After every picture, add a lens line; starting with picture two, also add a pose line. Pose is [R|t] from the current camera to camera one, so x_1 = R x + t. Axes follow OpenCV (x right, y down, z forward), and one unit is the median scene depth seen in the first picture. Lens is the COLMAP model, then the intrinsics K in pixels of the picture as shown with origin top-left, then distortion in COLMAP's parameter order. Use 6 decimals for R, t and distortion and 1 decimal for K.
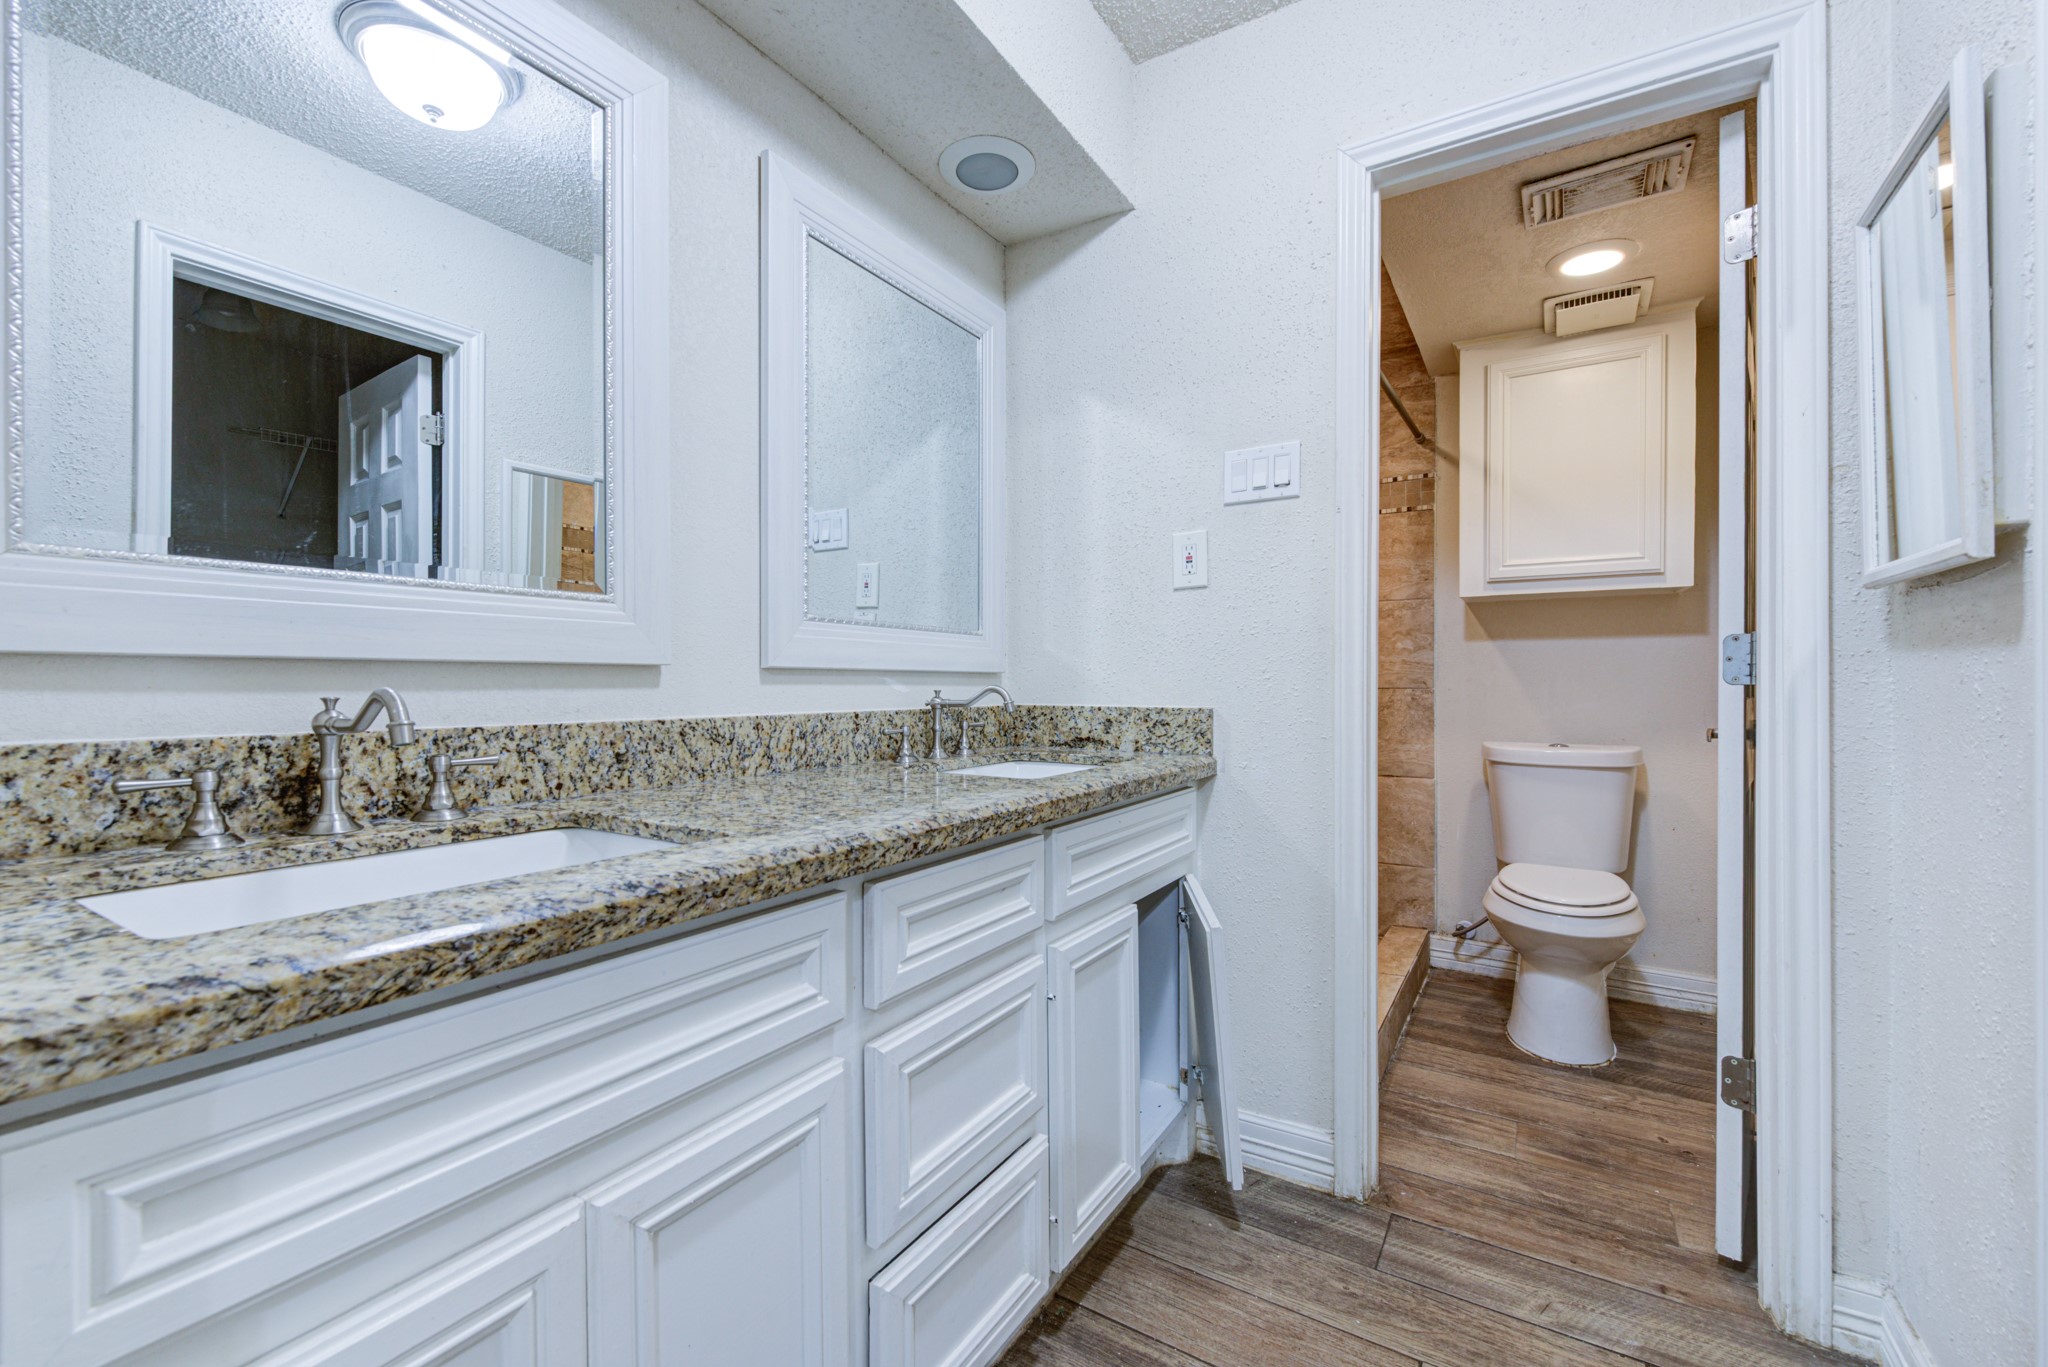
lens RADIAL K [[841.1, 0, 1023.7], [0, 841.1, 682.8], [0, 0, 1]] dist [0.001875, -0.001129]
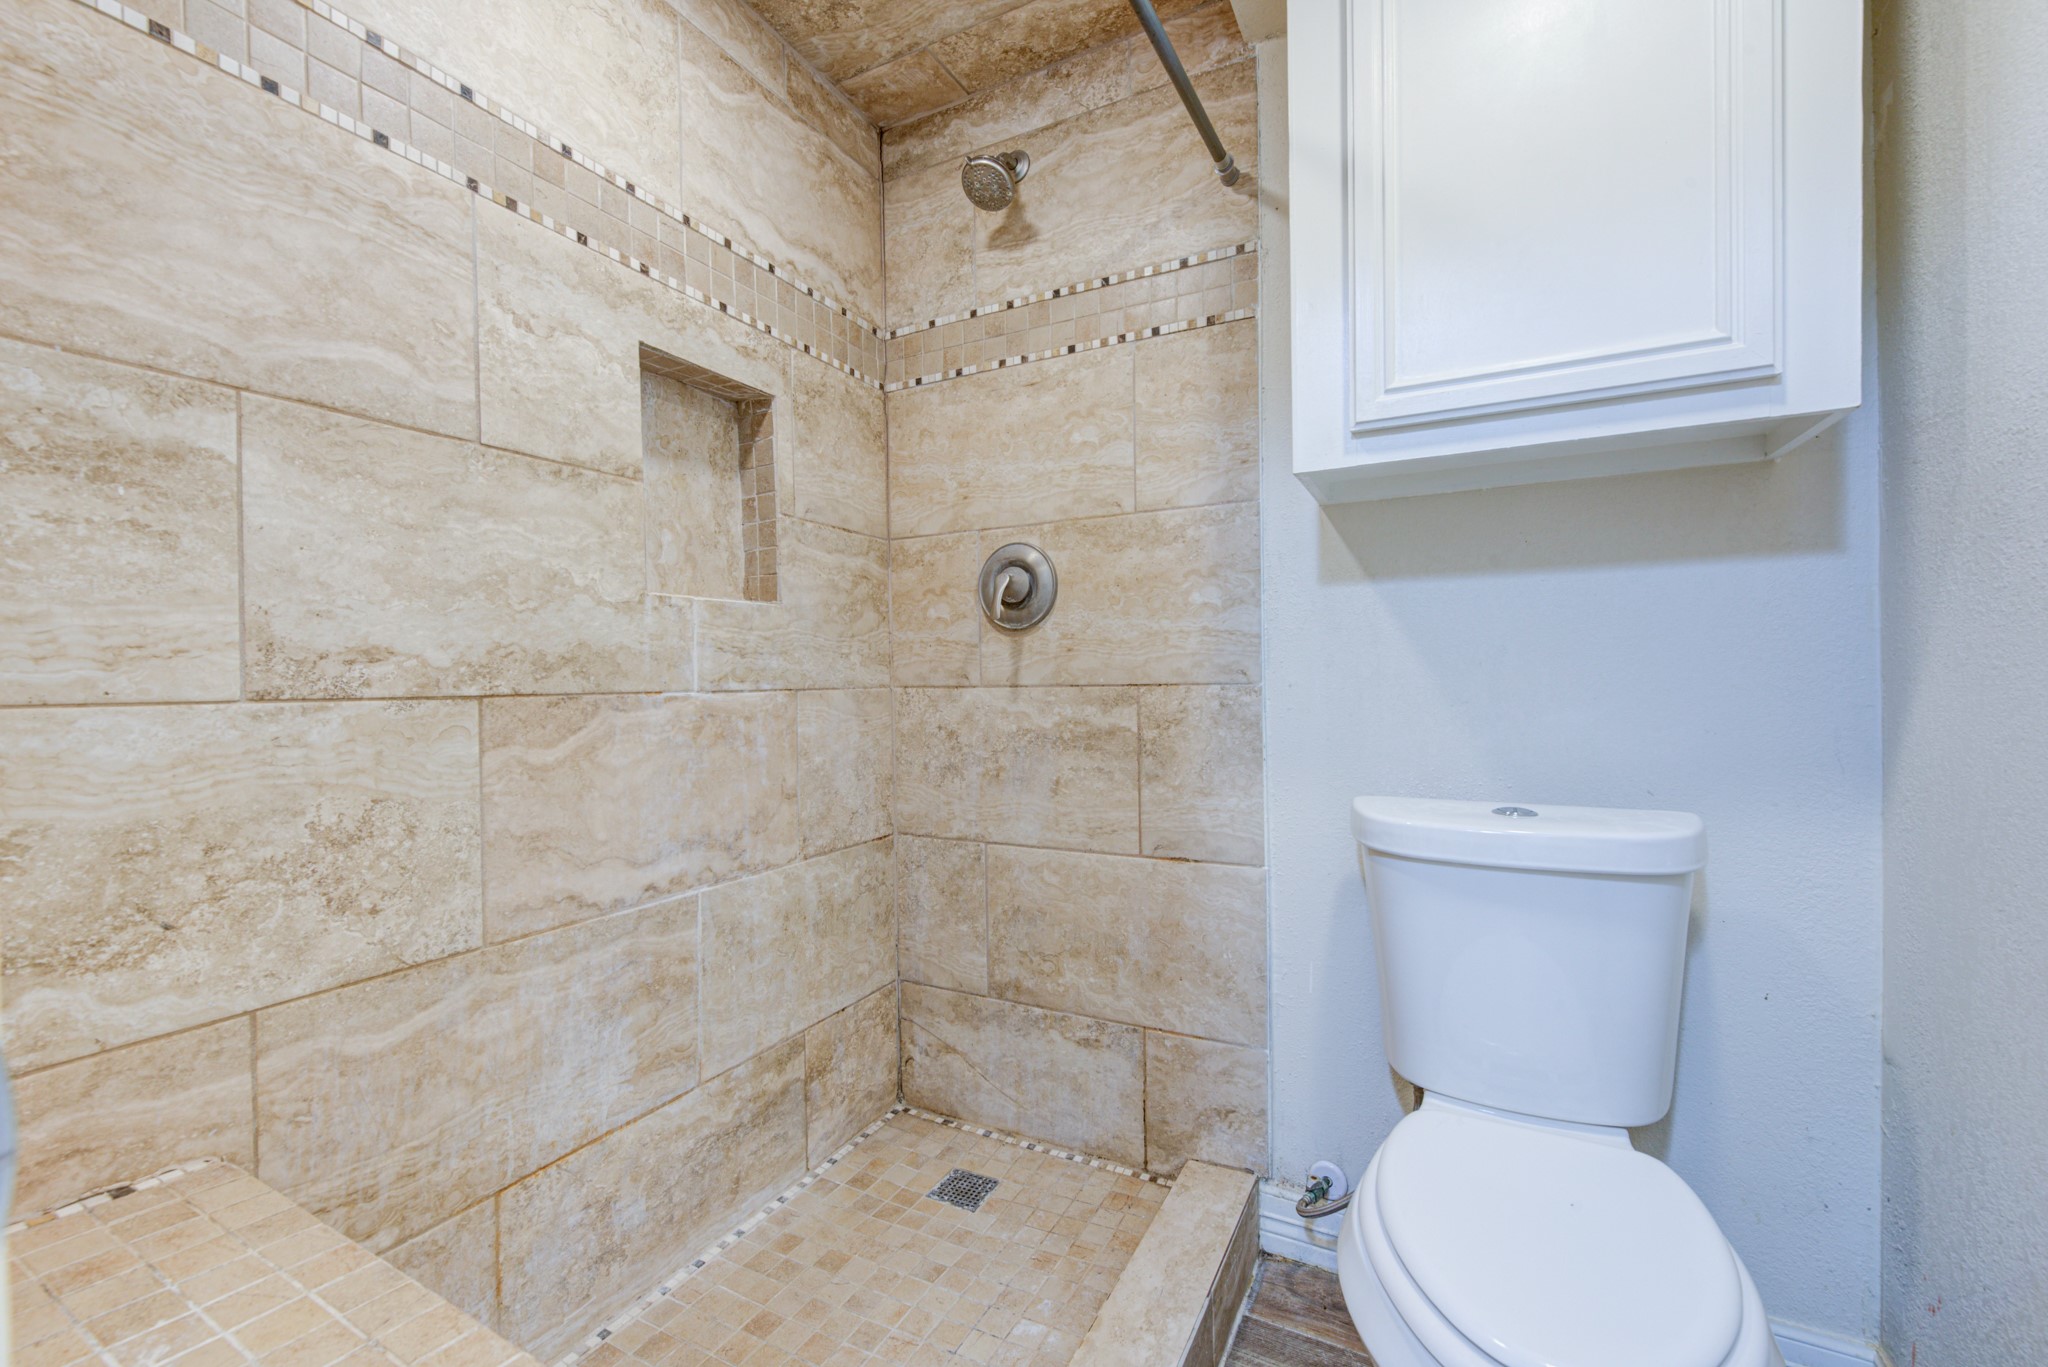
lens RADIAL K [[841.1, 0, 1023.2], [0, 841.1, 680.1], [0, 0, 1]] dist [0.001875, -0.001129]
pose [[0.996555, -0.011559, 0.082121, 0.308431], [0.011457, 0.999933, 0.001715, 0.002088], [-0.082136, -0.000768, 0.996621, 0.522207]]
